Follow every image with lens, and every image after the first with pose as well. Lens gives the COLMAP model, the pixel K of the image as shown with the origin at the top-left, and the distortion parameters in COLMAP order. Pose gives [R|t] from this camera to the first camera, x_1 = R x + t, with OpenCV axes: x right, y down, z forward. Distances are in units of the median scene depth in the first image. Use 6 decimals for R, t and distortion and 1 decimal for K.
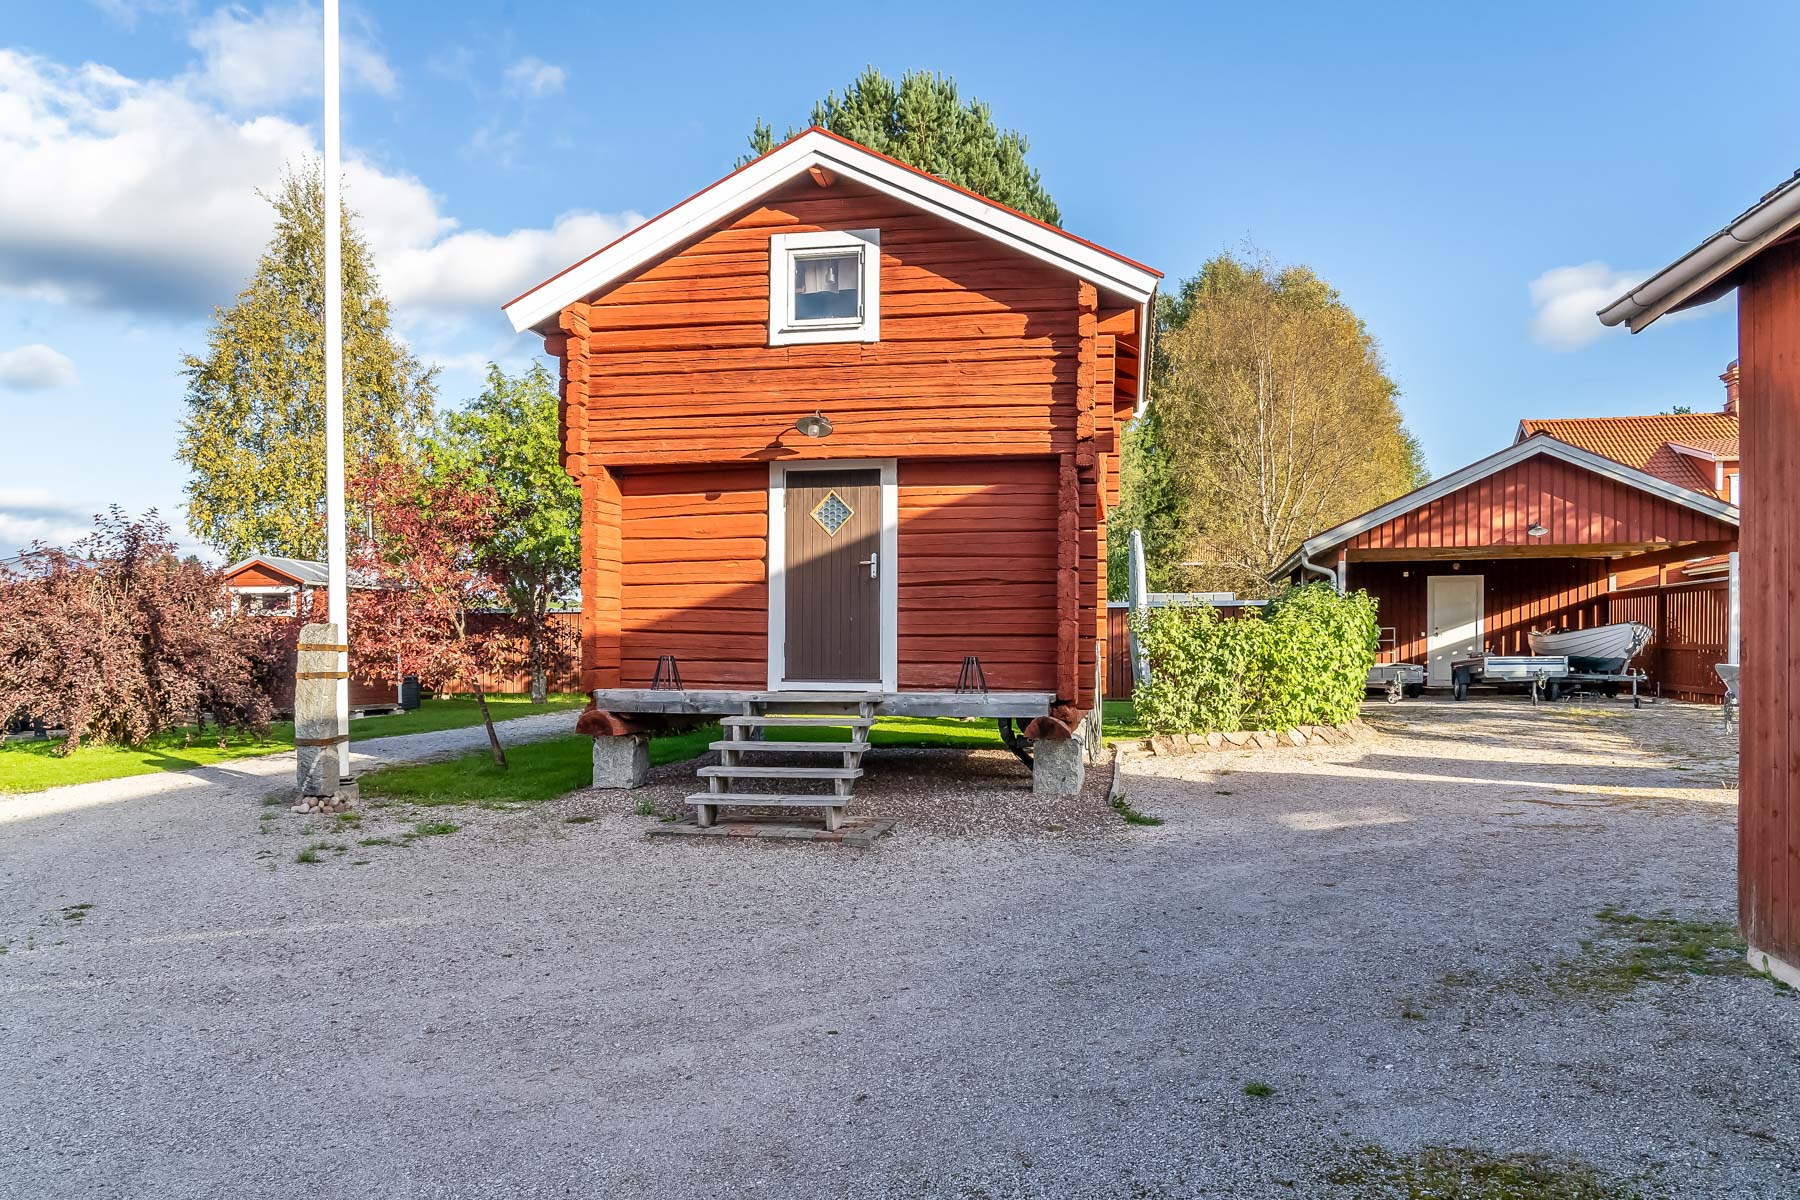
lens RADIAL K [[1200.7, 0, 897.0], [0, 1200.7, 670.6], [0, 0, 1]] dist [-0.076382, -0.000337]
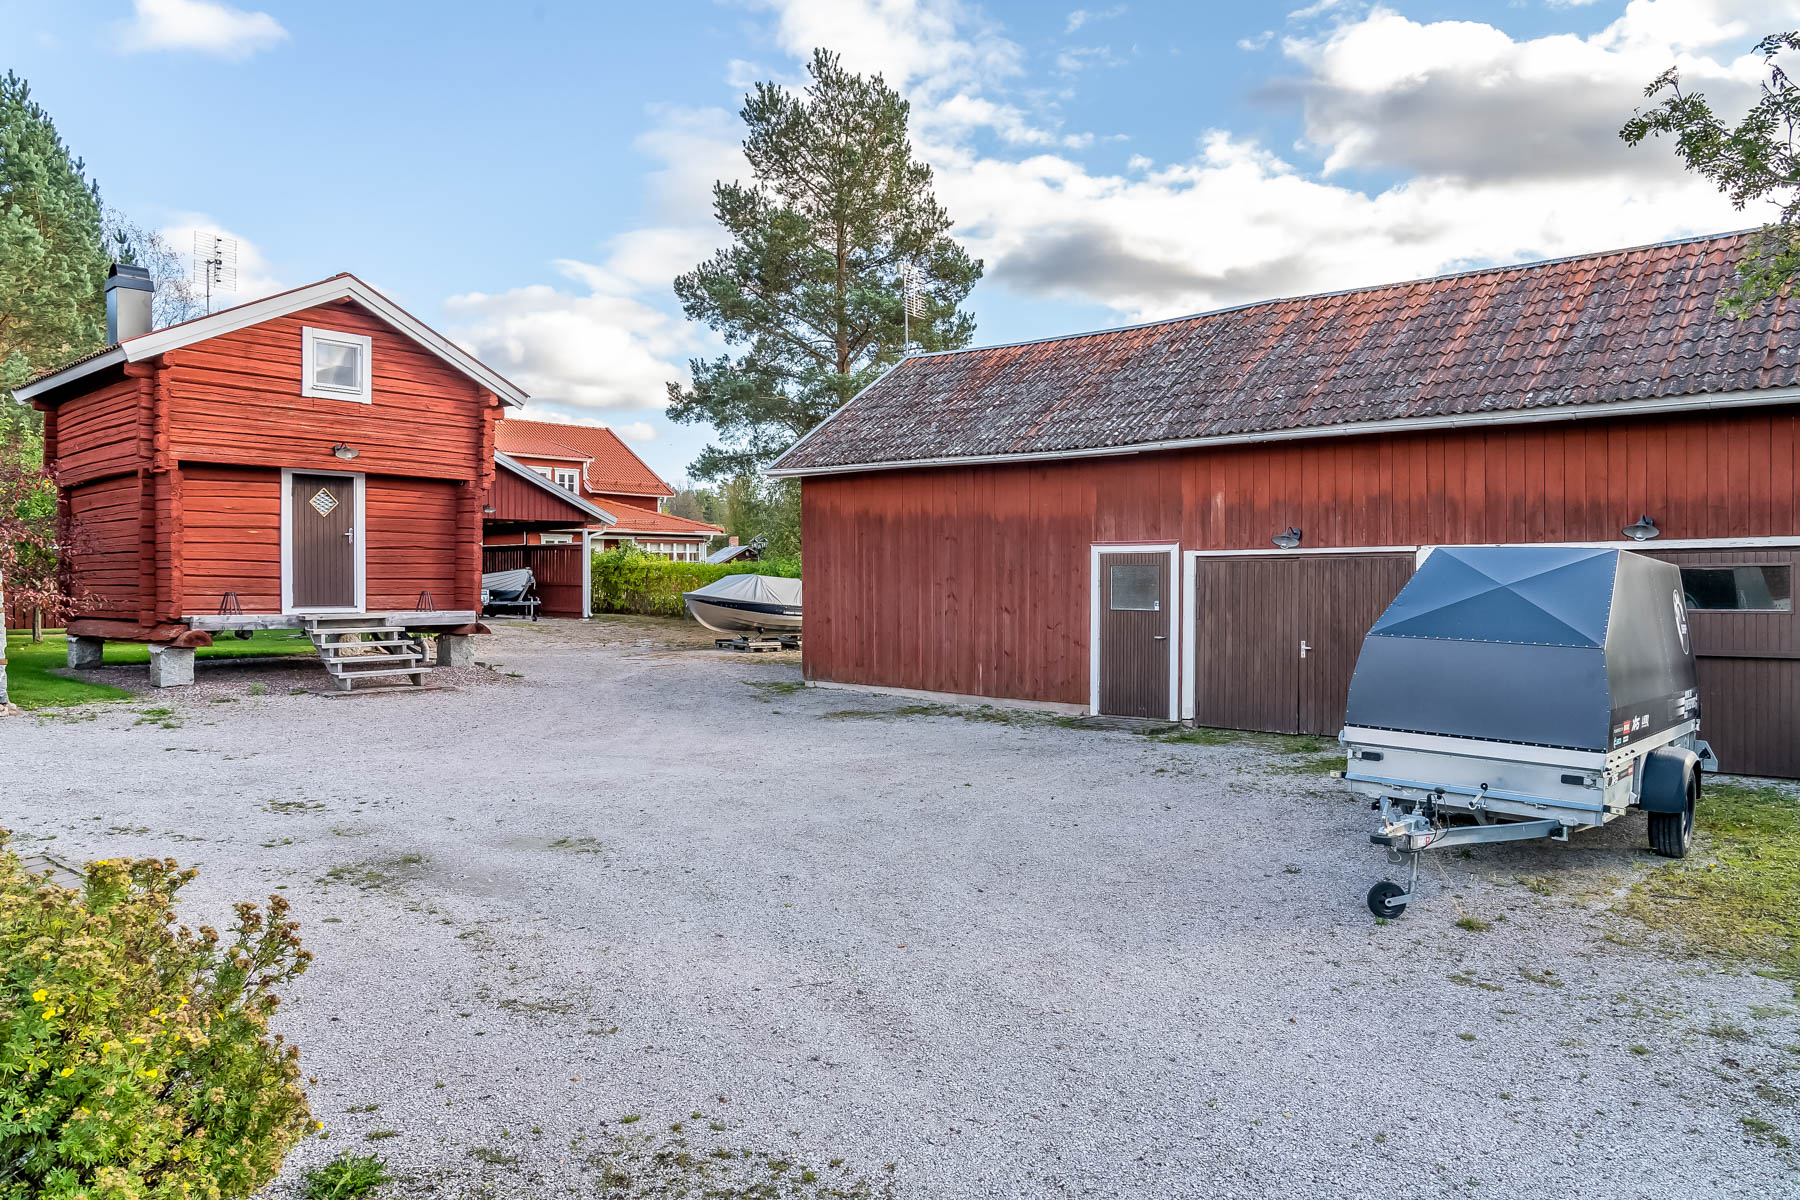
lens RADIAL K [[1200.7, 0, 897.0], [0, 1200.7, 670.6], [0, 0, 1]] dist [-0.076382, -0.000337]
pose [[0.510018, -0.060650, 0.858023, -1.037767], [0.012172, 0.997920, 0.063304, 0.003014], [-0.860077, -0.021843, 0.509696, -0.472520]]
